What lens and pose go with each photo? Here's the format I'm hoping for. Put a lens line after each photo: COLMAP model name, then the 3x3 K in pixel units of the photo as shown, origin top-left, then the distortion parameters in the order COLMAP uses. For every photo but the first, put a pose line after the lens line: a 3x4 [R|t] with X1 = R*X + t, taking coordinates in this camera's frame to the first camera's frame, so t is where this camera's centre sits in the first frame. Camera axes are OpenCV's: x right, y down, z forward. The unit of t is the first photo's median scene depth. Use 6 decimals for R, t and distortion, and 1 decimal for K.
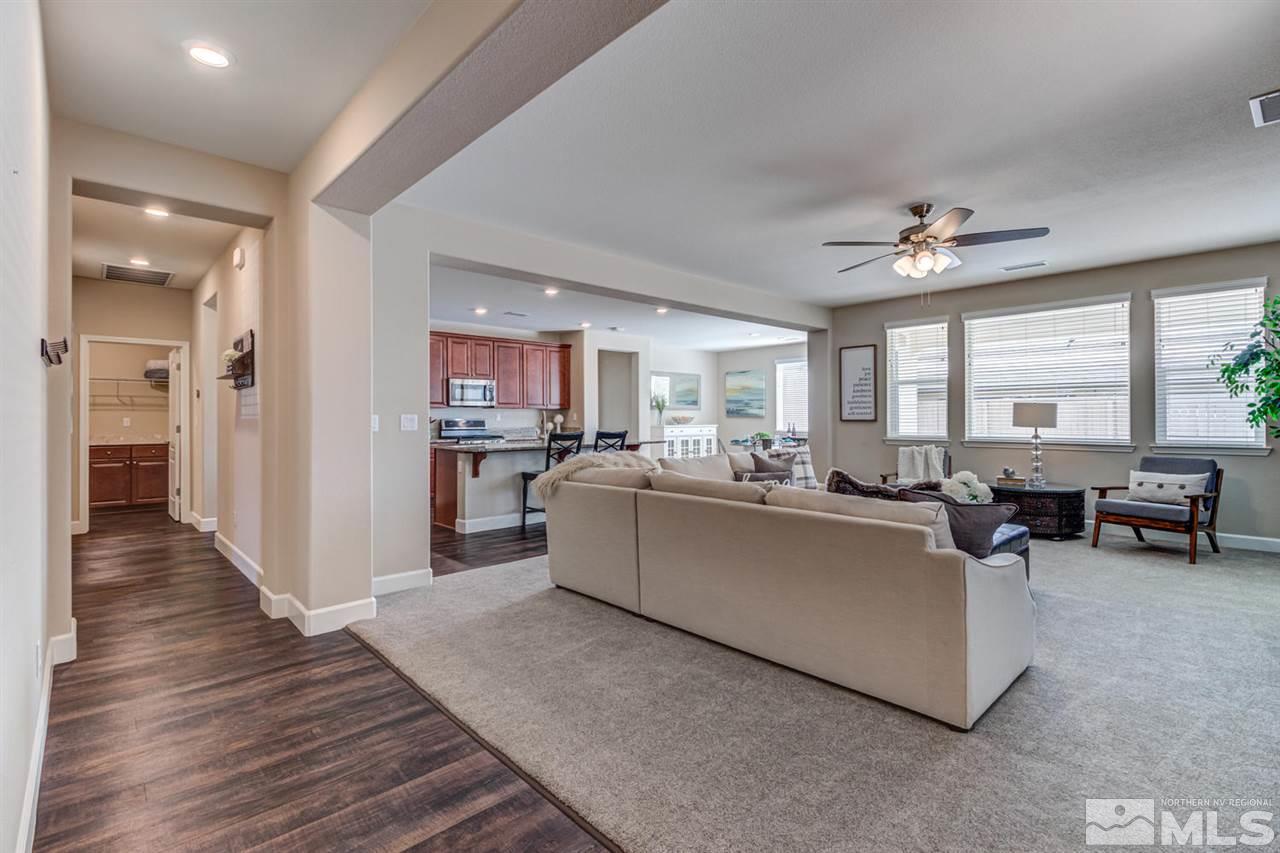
lens RADIAL K [[589.7, 0, 641.9], [0, 589.7, 416.5], [0, 0, 1]] dist [-0.006212, -0.003128]
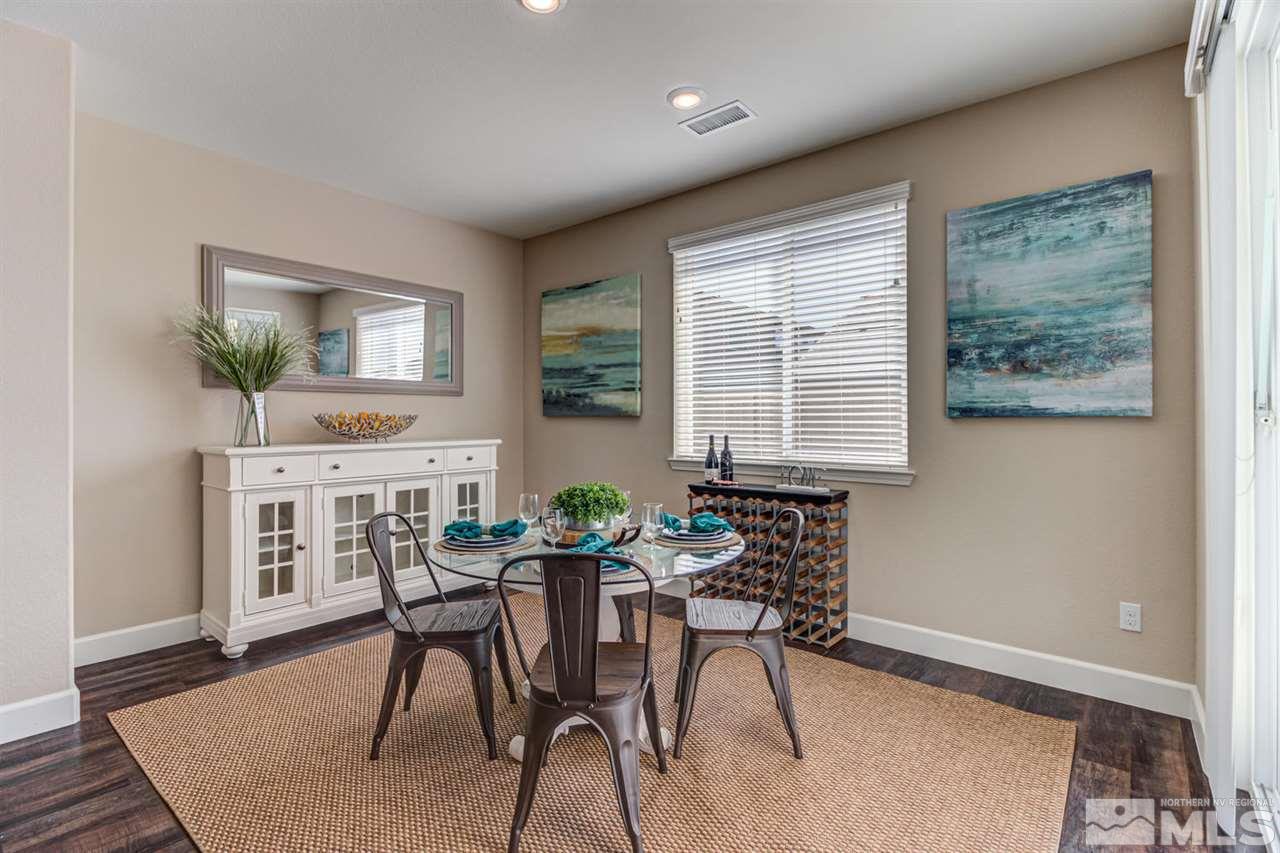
lens RADIAL K [[589.7, 0, 637.0], [0, 589.7, 424.6], [0, 0, 1]] dist [-0.006212, -0.003128]
pose [[0.991176, 0.005523, 0.132436, 0.161840], [-0.008087, 0.999790, 0.018836, -0.000679], [-0.132304, -0.019741, 0.991013, 0.667409]]
